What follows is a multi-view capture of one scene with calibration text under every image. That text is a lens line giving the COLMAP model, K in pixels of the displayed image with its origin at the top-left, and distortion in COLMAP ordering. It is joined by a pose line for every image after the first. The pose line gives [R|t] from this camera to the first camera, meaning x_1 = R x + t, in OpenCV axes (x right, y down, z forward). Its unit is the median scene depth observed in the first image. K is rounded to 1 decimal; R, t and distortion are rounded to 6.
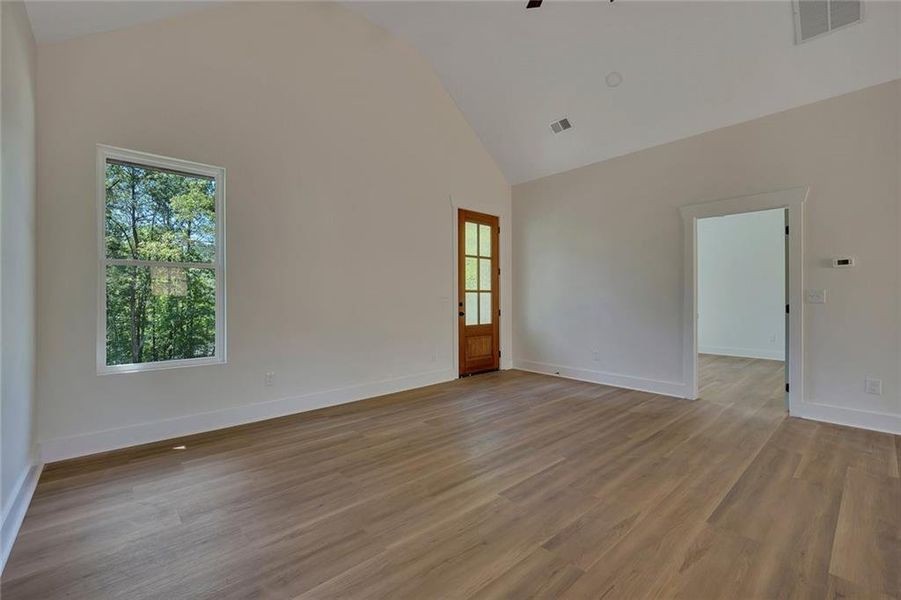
lens RADIAL K [[382.5, 0, 451.9], [0, 382.5, 295.4], [0, 0, 1]] dist [-0.004307, -0.000693]
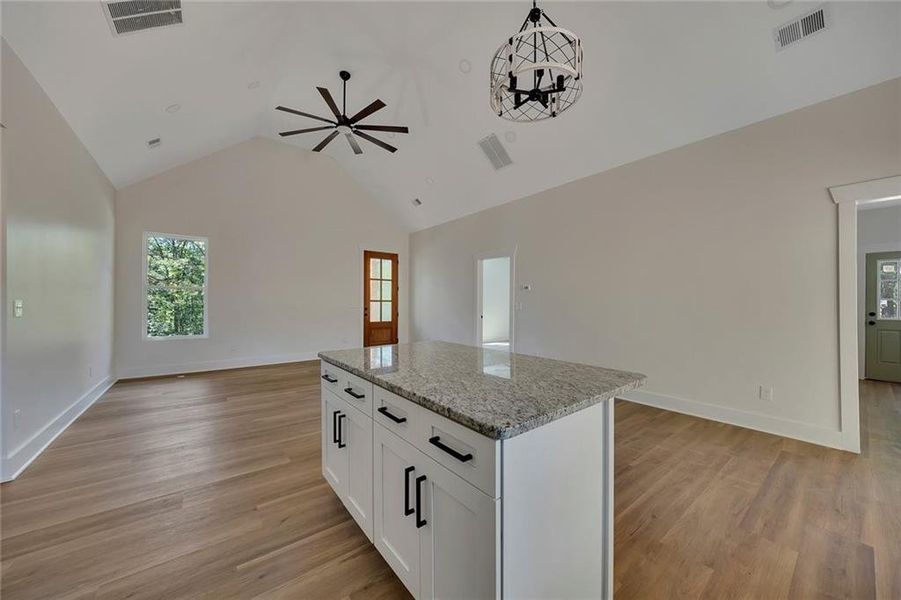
lens RADIAL K [[327.3, 0, 449.7], [0, 327.3, 301.3], [0, 0, 1]] dist [-0.001282, -0.000035]
pose [[0.997862, 0.005769, -0.065099, 0.449061], [-0.005943, 0.999979, -0.002483, -0.007877], [0.065084, 0.002865, 0.997876, -0.357747]]
